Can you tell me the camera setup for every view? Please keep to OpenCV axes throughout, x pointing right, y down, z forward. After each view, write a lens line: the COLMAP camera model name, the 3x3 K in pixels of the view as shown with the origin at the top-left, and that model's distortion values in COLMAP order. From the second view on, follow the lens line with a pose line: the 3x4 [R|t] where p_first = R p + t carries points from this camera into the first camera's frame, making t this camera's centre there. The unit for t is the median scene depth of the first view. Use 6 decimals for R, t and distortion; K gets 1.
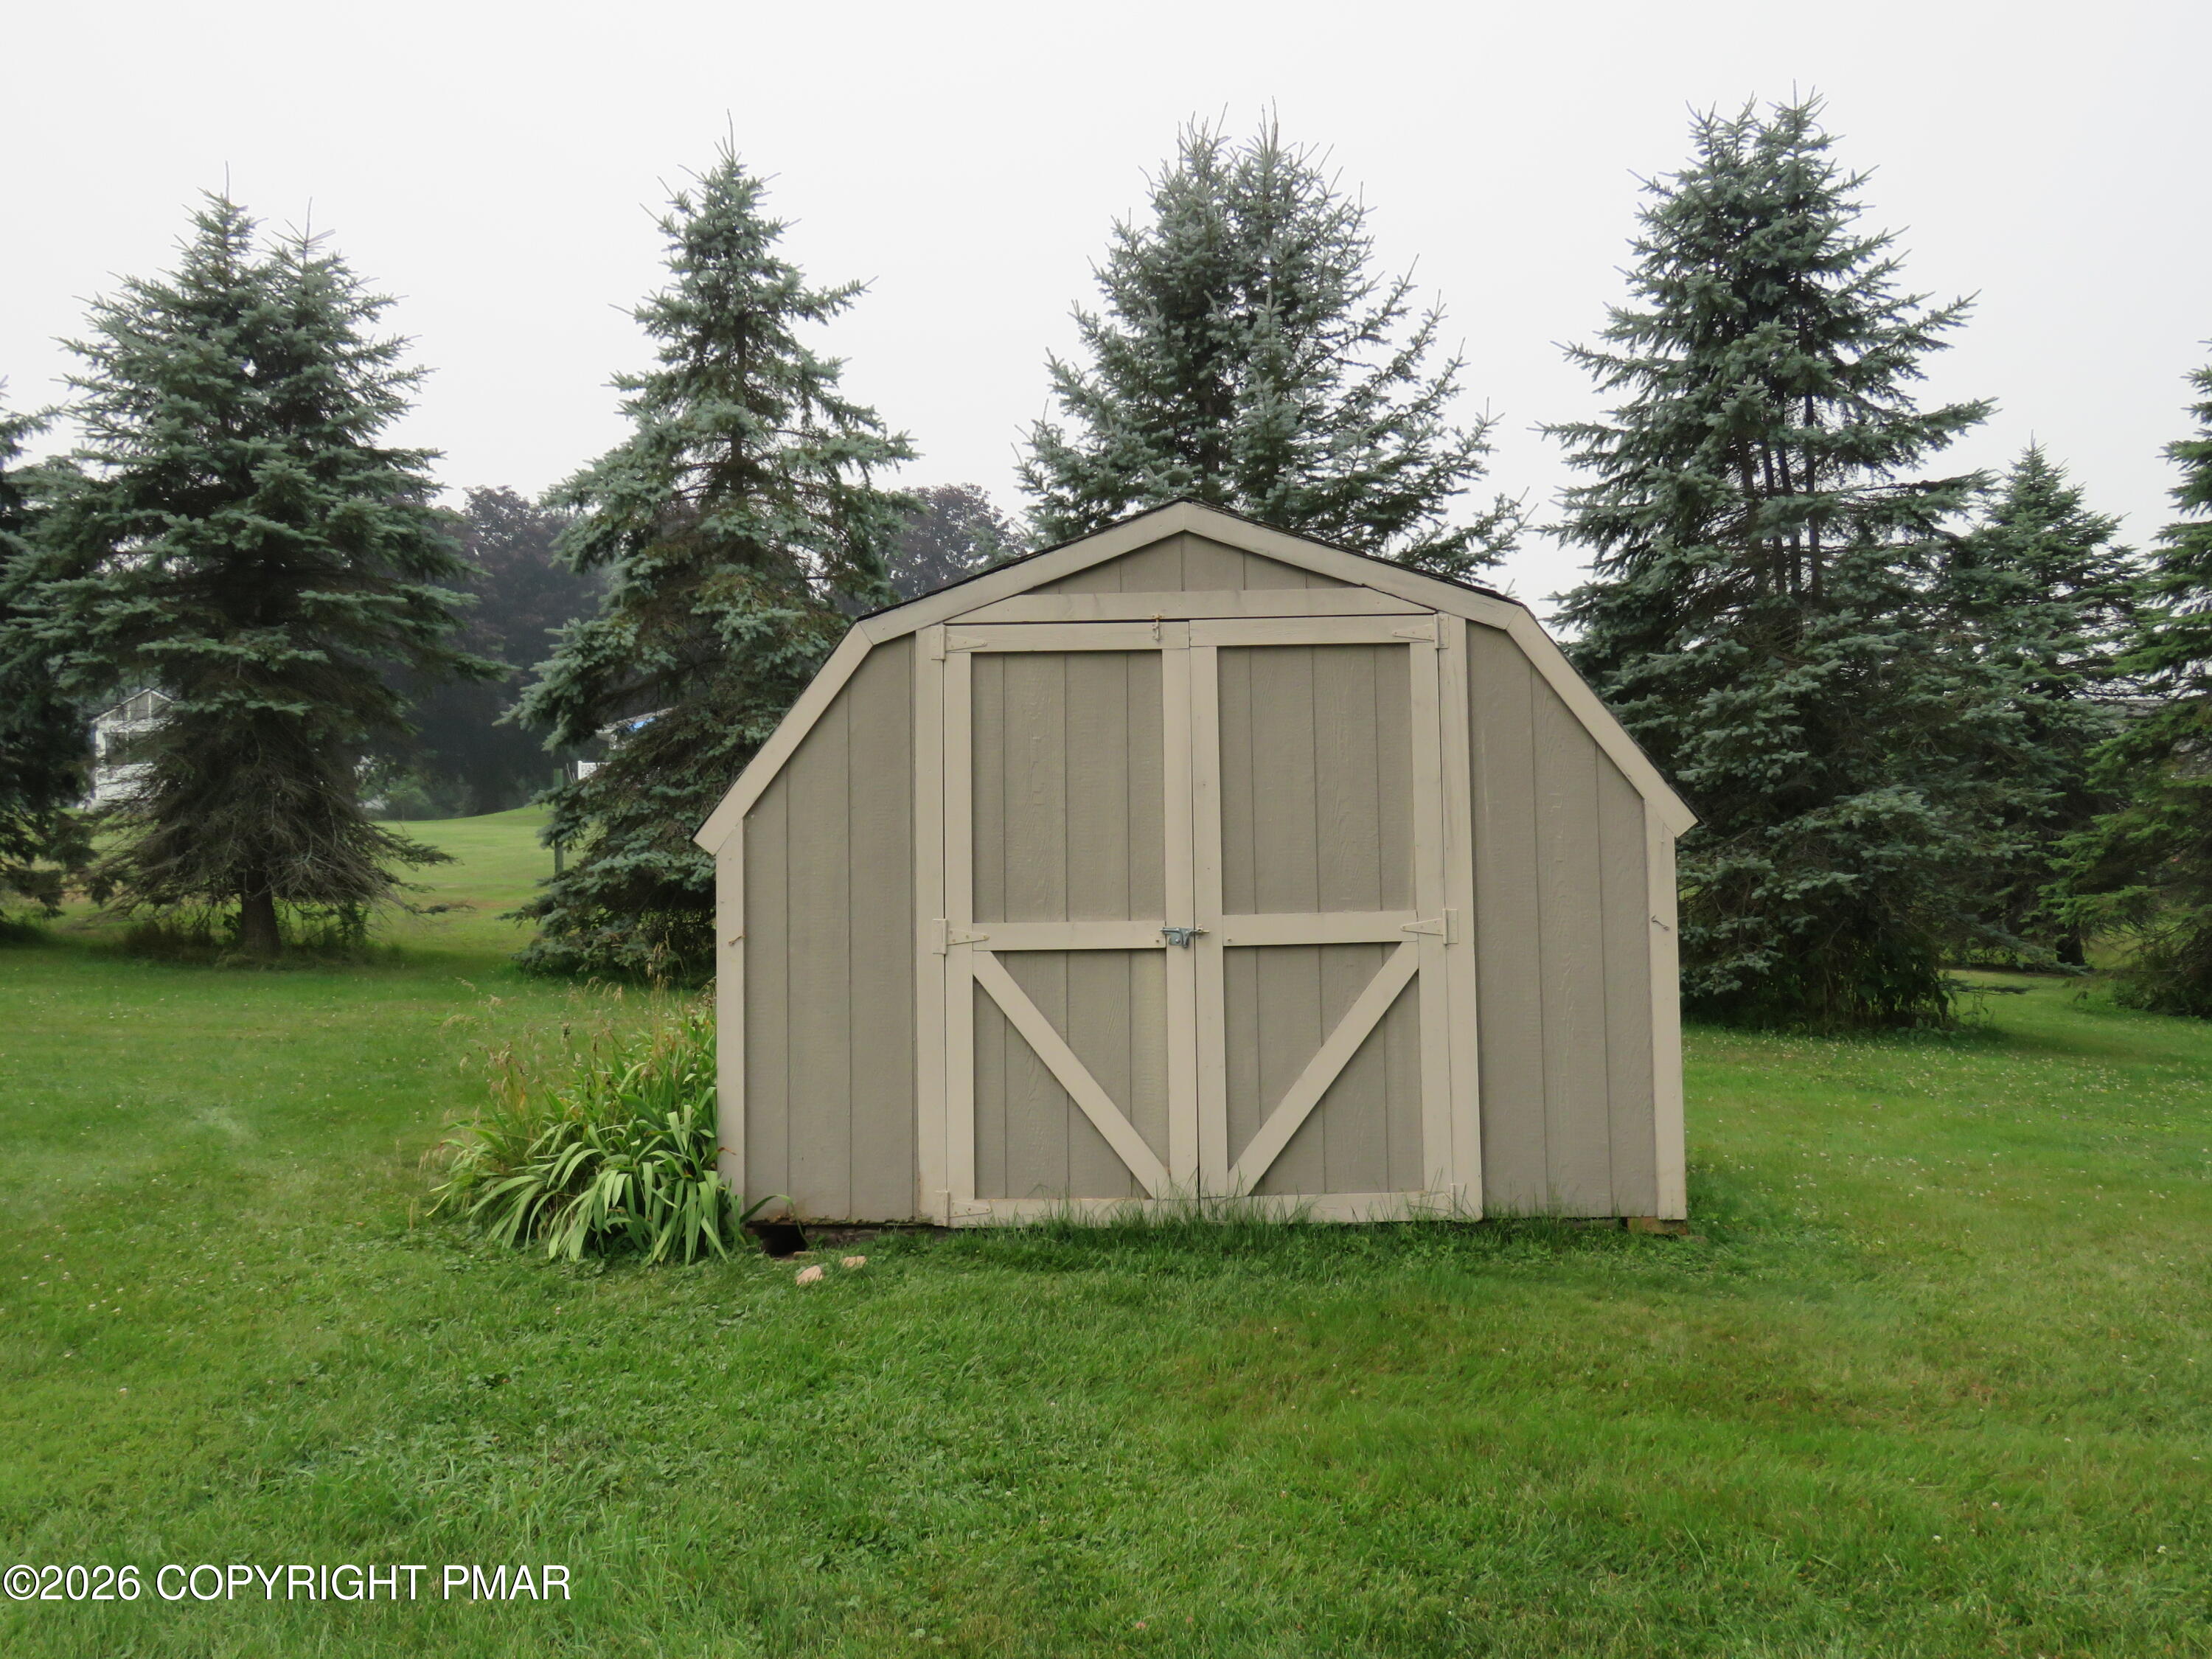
lens RADIAL K [[1889.0, 0, 1108.2], [0, 1889.0, 834.7], [0, 0, 1]] dist [0.001895, 0.004187]
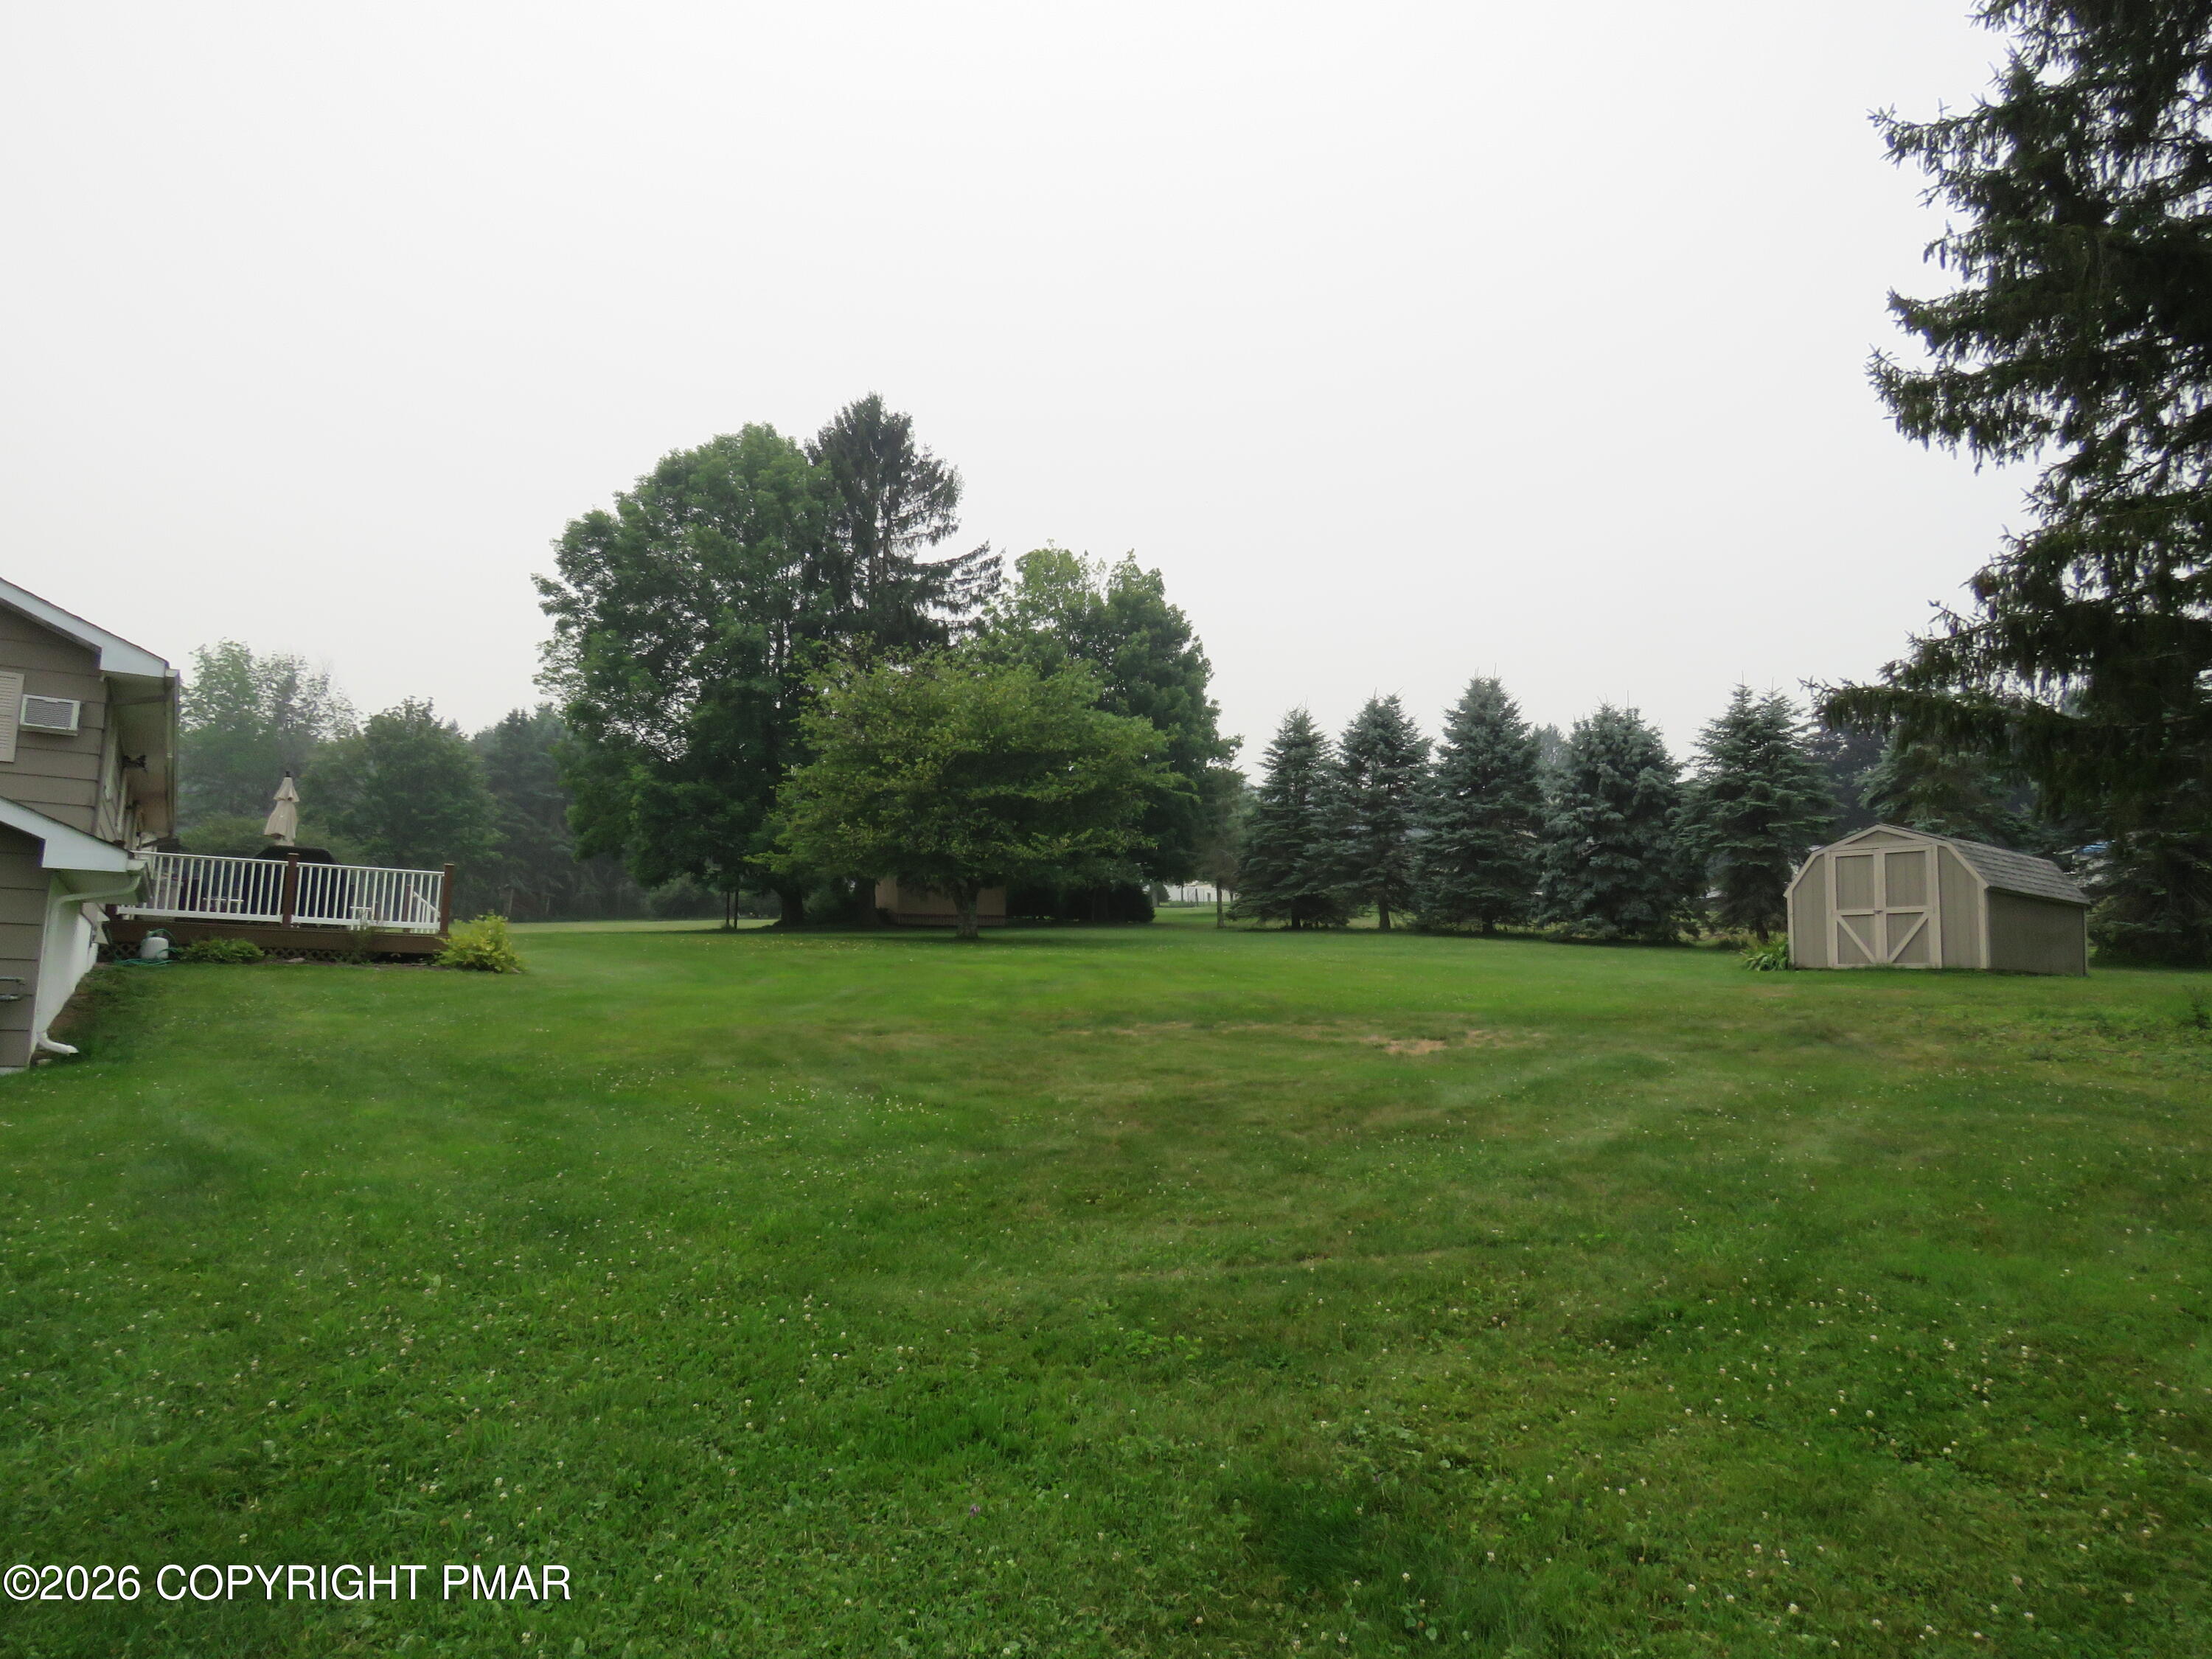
lens RADIAL K [[1378.9, 0, 1110.8], [0, 1378.9, 834.8], [0, 0, 1]] dist [0.034378, 0.000792]
pose [[0.592343, -0.064465, -0.803103, 0.709405], [0.006894, 0.997163, -0.074958, 0.044071], [0.805656, 0.038864, 0.591107, -1.110693]]
